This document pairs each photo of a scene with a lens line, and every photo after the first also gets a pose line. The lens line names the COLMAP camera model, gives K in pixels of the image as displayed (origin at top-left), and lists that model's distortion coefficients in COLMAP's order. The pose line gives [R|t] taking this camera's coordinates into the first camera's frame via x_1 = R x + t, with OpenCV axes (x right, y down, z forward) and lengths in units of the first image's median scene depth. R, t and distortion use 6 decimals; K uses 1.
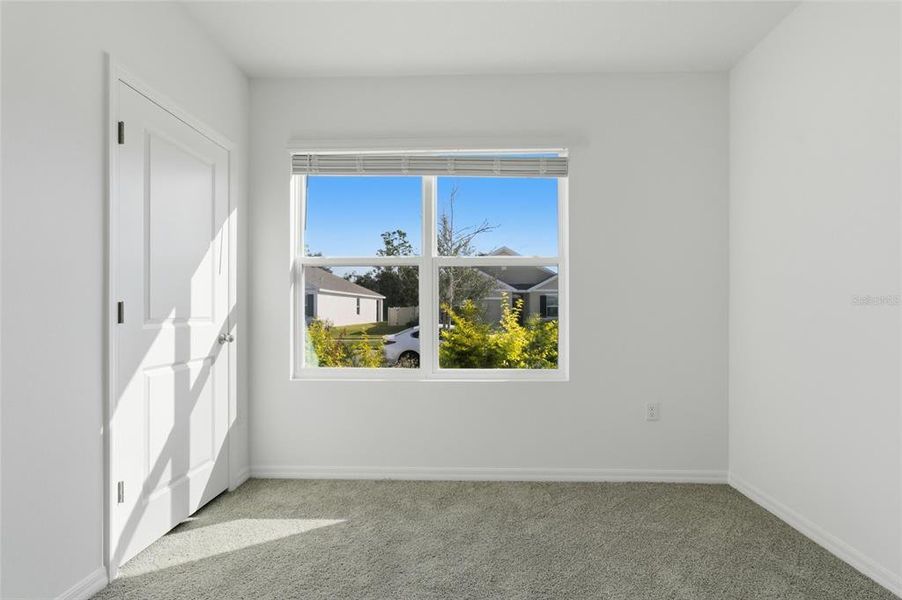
lens RADIAL K [[441.5, 0, 451.6], [0, 441.5, 311.8], [0, 0, 1]] dist [0.000840, 0.000729]
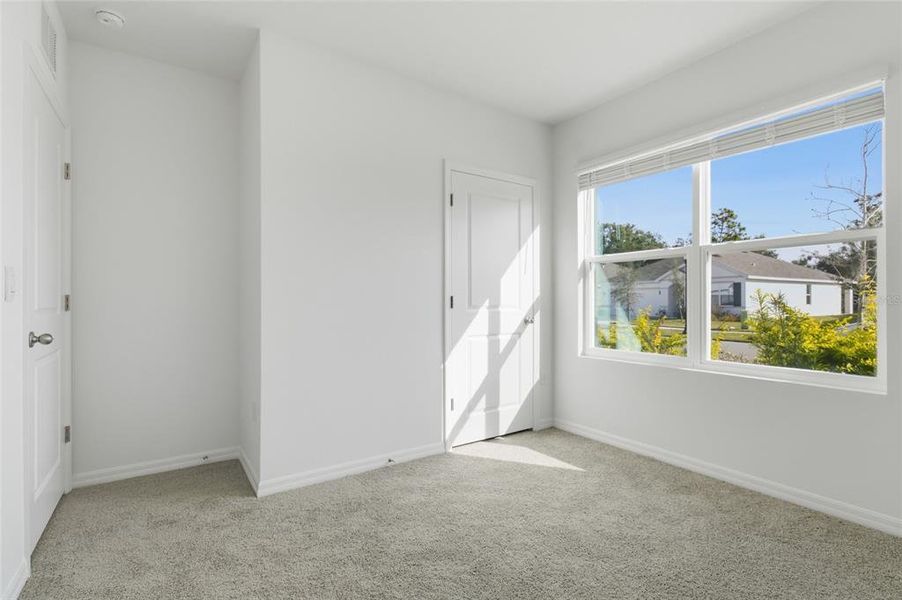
lens RADIAL K [[426.2, 0, 451.0], [0, 426.2, 300.0], [0, 0, 1]] dist [-0.025400, 0.017461]
pose [[0.587883, -0.003747, -0.808937, 0.441647], [0.001146, 0.999992, -0.003799, 0.000106], [0.808945, 0.001306, 0.587883, 0.001662]]
